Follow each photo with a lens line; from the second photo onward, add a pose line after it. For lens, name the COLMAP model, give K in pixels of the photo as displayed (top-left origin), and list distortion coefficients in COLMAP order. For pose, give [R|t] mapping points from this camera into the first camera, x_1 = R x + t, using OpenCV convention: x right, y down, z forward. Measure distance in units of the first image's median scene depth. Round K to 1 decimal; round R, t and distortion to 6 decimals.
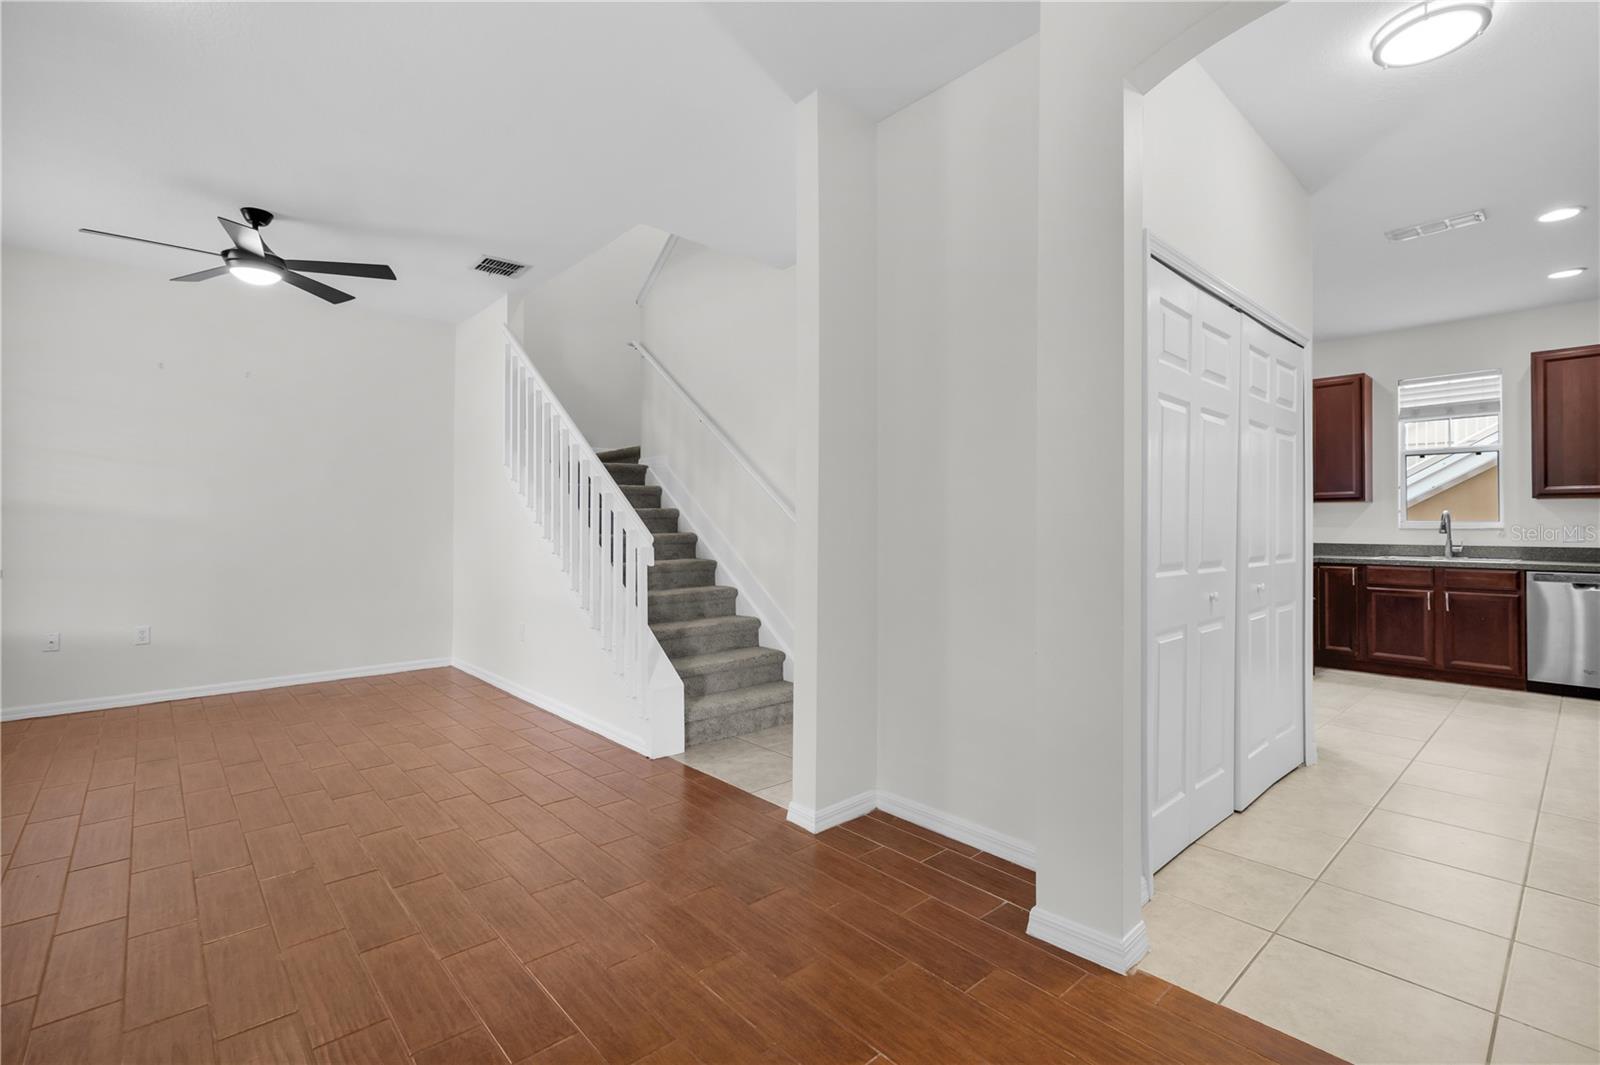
lens RADIAL K [[716.8, 0, 805.3], [0, 716.8, 519.7], [0, 0, 1]] dist [0.001232, 0.000117]
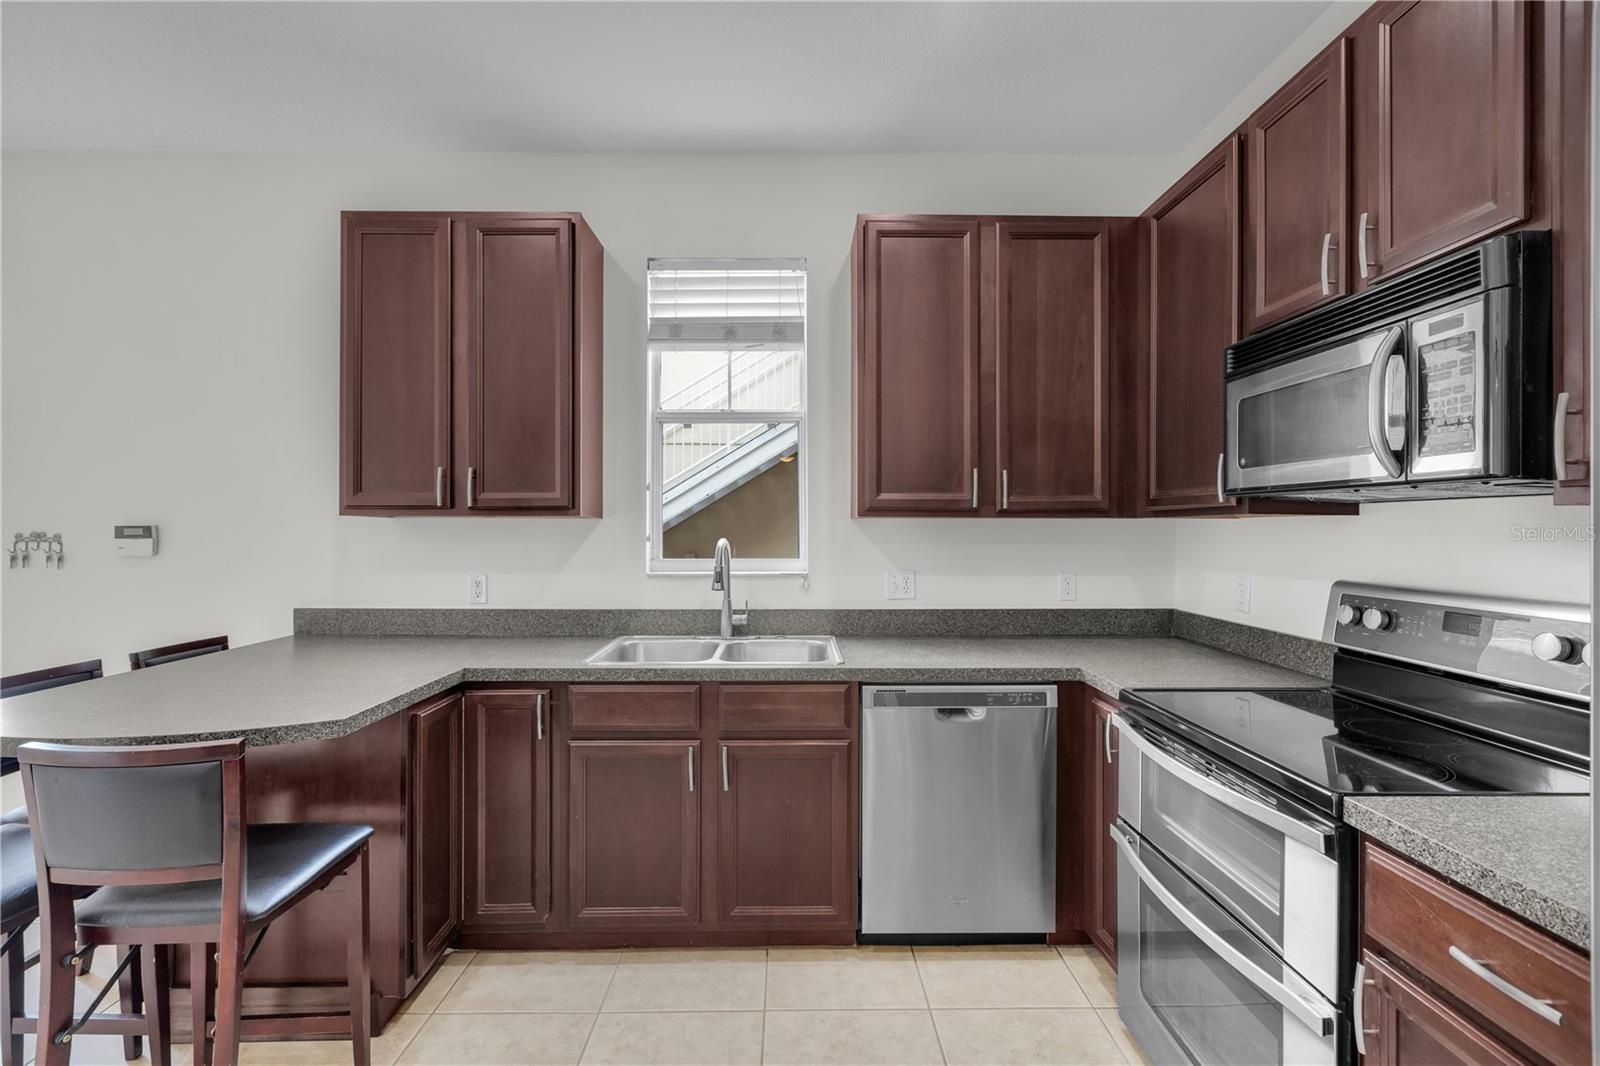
lens RADIAL K [[711.7, 0, 800.0], [0, 711.7, 533.0], [0, 0, 1]] dist [0.000930, 0.000019]
pose [[0.663206, -0.000777, 0.748437, 0.608434], [-0.006963, 0.999950, 0.007208, -0.021116], [-0.748405, -0.009992, 0.663167, 0.688078]]
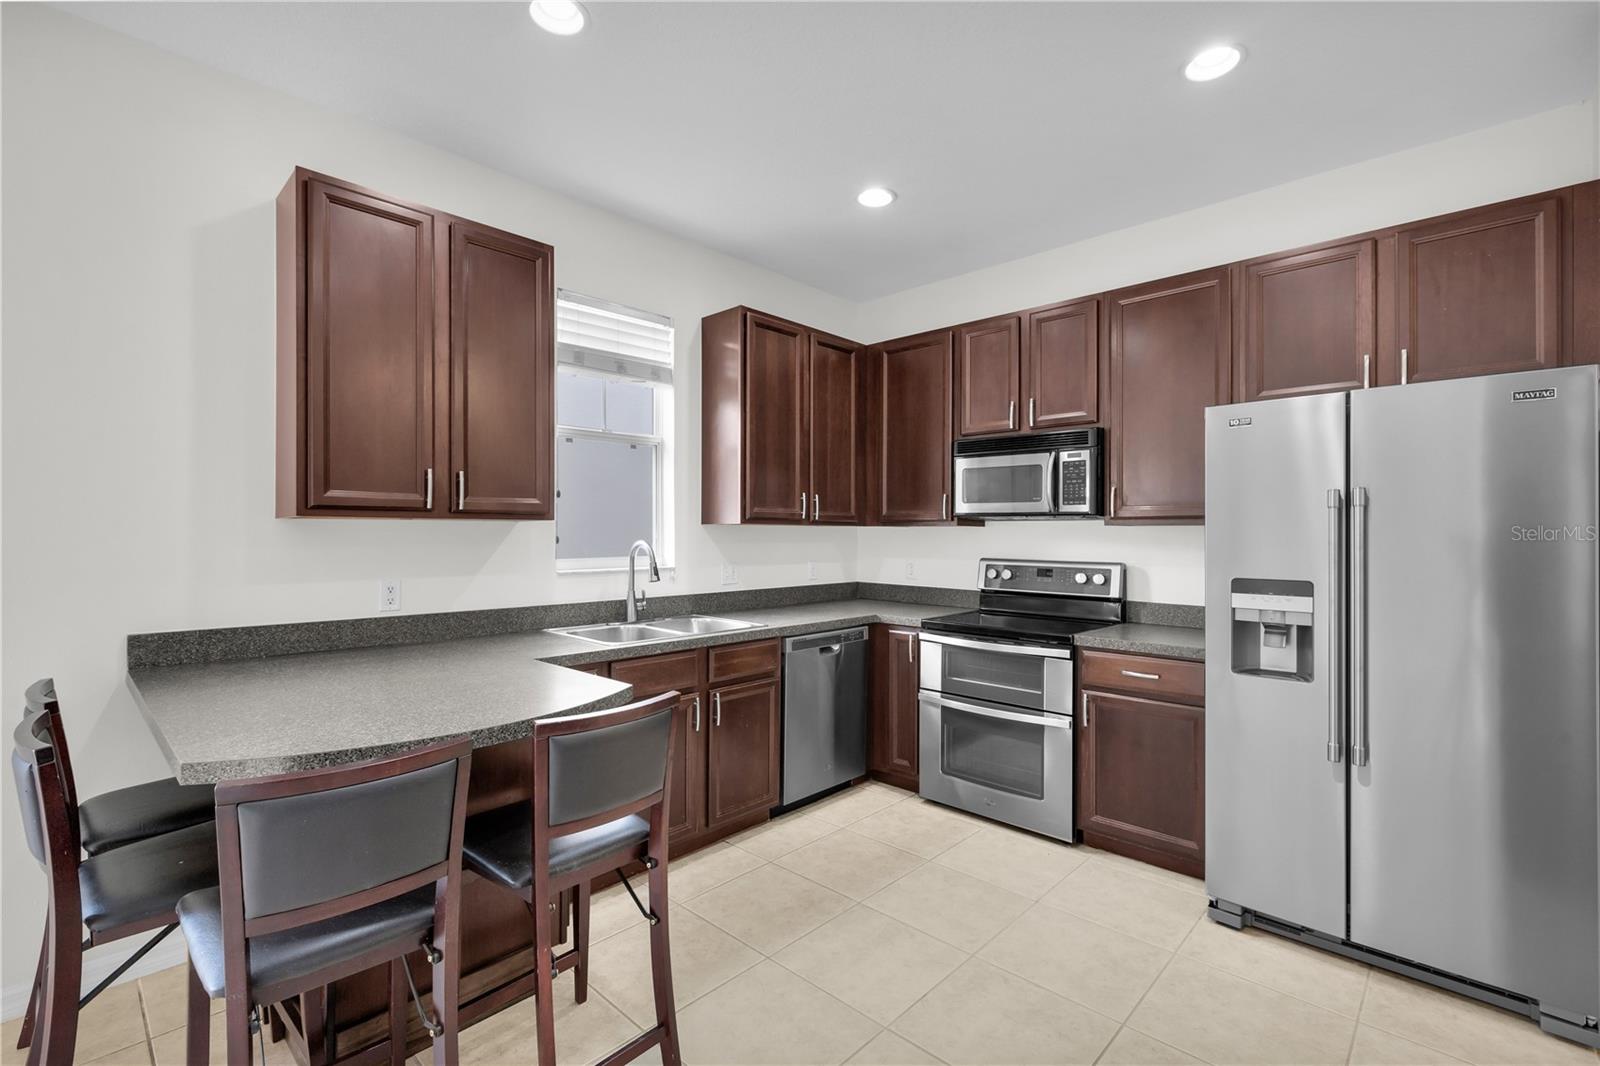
lens RADIAL K [[711.7, 0, 800.0], [0, 711.7, 533.0], [0, 0, 1]] dist [0.000930, 0.000019]
pose [[-0.073335, 0.000859, 0.997307, 0.338196], [-0.009707, 0.999952, -0.001575, -0.019665], [-0.997260, -0.009796, -0.073323, 0.958558]]
